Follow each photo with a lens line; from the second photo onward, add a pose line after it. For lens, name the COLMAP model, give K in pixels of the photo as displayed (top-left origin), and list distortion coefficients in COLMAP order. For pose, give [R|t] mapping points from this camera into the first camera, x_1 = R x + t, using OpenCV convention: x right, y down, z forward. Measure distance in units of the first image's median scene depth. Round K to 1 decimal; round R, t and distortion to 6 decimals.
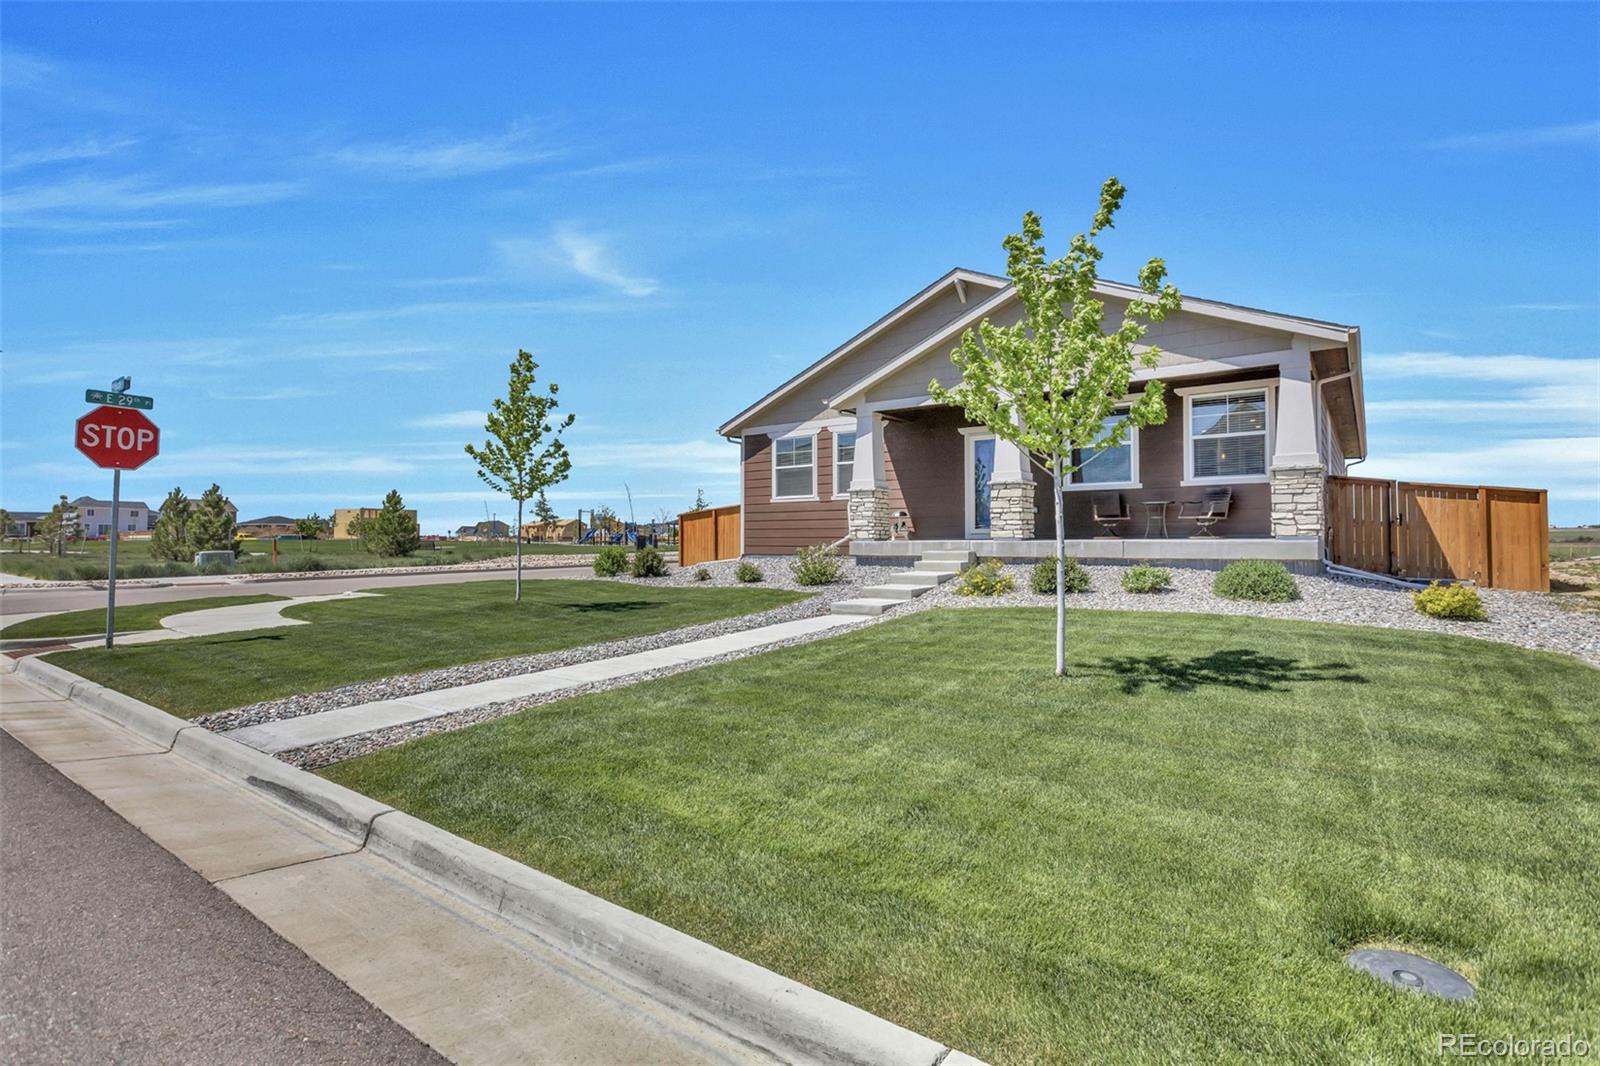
lens RADIAL K [[699.8, 0, 801.8], [0, 699.8, 534.2], [0, 0, 1]] dist [-0.003957, 0.001368]
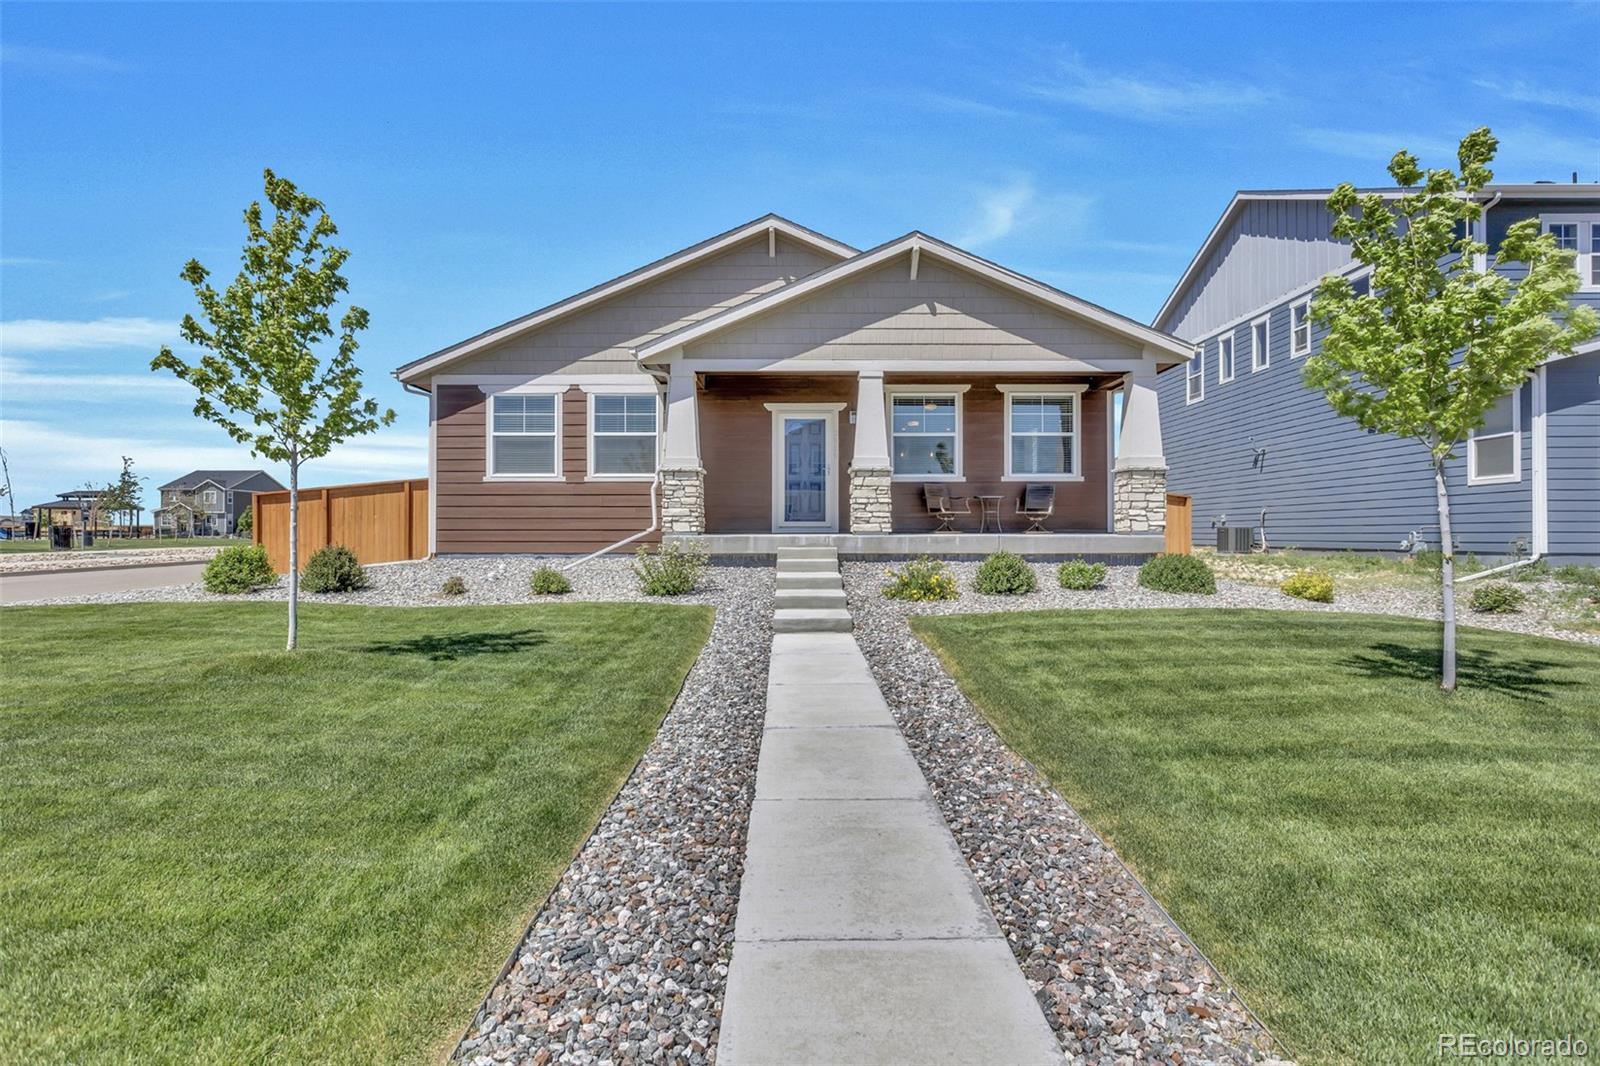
lens RADIAL K [[790.2, 0, 797.3], [0, 790.2, 526.5], [0, 0, 1]] dist [-0.008864, 0.005348]
pose [[0.831169, 0.008171, 0.555960, -0.321496], [-0.006731, 0.999967, -0.004634, 0.003027], [-0.555979, 0.000109, 0.831196, 0.212833]]
